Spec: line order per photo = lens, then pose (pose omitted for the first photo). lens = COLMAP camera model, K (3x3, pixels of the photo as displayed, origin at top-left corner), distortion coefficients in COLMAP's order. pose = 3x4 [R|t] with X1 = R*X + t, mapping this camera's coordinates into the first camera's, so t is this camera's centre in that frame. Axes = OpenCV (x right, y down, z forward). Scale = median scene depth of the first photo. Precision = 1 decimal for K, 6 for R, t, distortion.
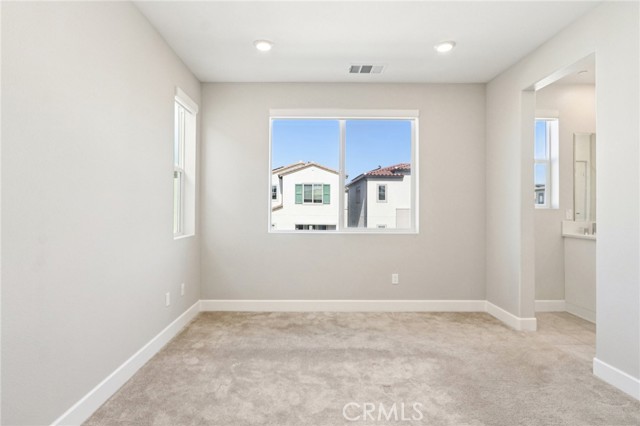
lens RADIAL K [[326.8, 0, 307.9], [0, 326.8, 207.1], [0, 0, 1]] dist [-0.015547, 0.000219]
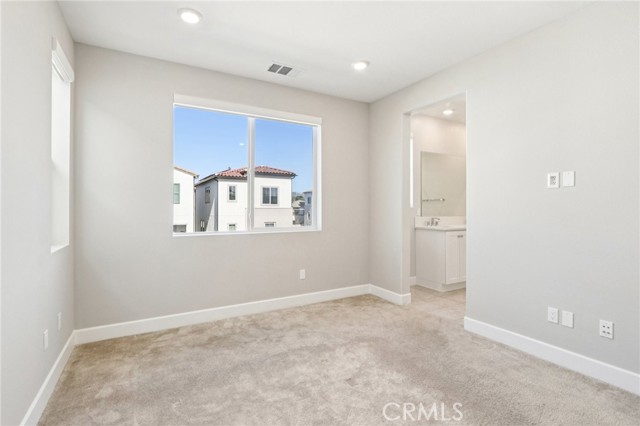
lens RADIAL K [[302.4, 0, 307.5], [0, 302.4, 208.0], [0, 0, 1]] dist [-0.016840, 0.005911]
pose [[0.874854, -0.004386, 0.484367, -0.217293], [0.001952, 0.999983, 0.005528, -0.001377], [-0.484382, -0.003891, 0.874848, 0.146782]]
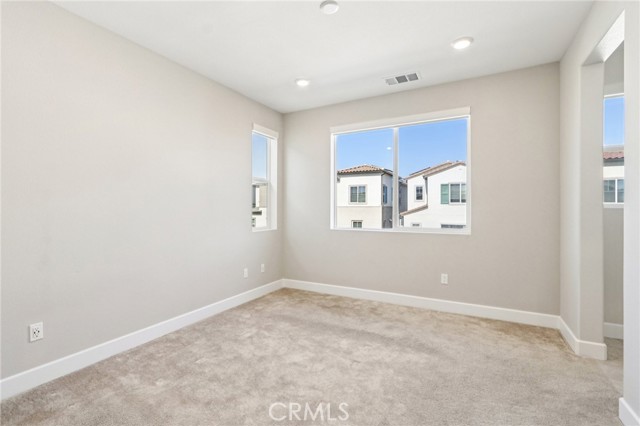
lens RADIAL K [[302.4, 0, 307.5], [0, 302.4, 208.0], [0, 0, 1]] dist [-0.016840, 0.005911]
pose [[0.866617, -0.004954, -0.498949, 0.409831], [0.005996, 0.999982, 0.000487, -0.001856], [0.498938, -0.003414, 0.866631, -0.015565]]
